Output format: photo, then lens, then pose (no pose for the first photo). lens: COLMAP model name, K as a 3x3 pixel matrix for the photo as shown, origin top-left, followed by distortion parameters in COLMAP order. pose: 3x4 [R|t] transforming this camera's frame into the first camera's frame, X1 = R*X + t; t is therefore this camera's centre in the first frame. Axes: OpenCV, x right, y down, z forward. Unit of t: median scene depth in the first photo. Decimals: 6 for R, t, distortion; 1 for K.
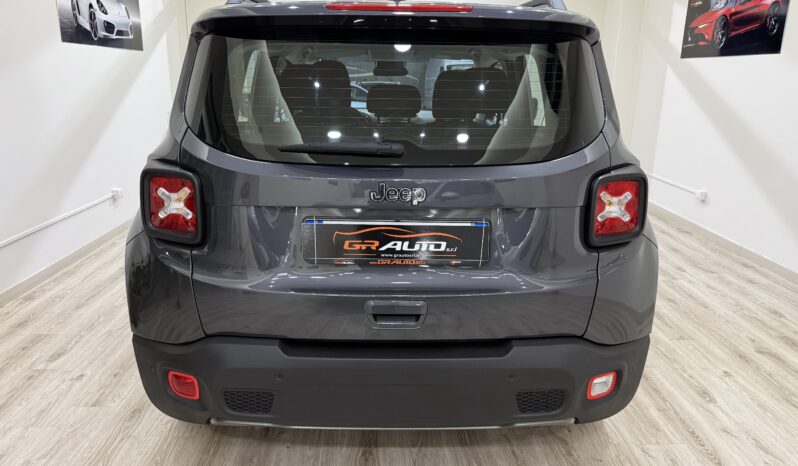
lens RADIAL K [[560.1, 0, 399.0], [0, 560.1, 233.0], [0, 0, 1]] dist [0.114047, -0.240149]
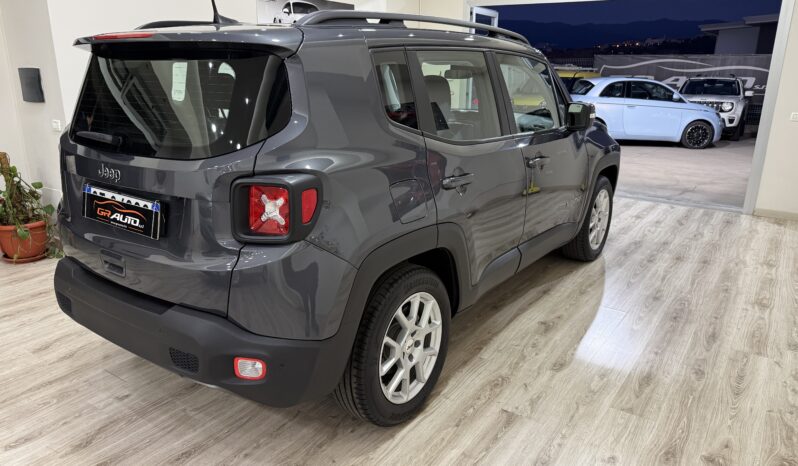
lens RADIAL K [[562.7, 0, 400.4], [0, 562.7, 235.4], [0, 0, 1]] dist [0.078977, -0.124136]
pose [[0.799080, 0.157529, -0.580220, 1.290973], [-0.151877, 0.986654, 0.058711, -0.112156], [0.581725, 0.041207, 0.812341, 0.271611]]
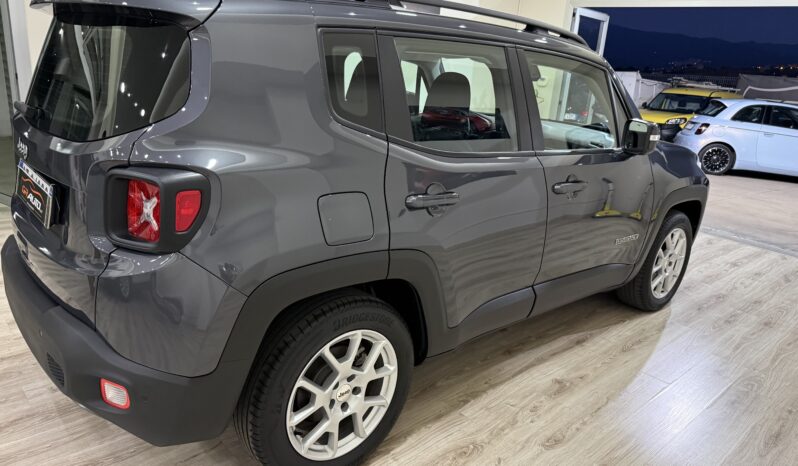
lens RADIAL K [[572.7, 0, 400.2], [0, 572.7, 235.3], [0, 0, 1]] dist [0.005802, -0.005273]
pose [[0.652335, 0.248088, -0.716178, 1.376023], [-0.262648, 0.960357, 0.093438, -0.215268], [0.710967, 0.127150, 0.691635, 0.686545]]
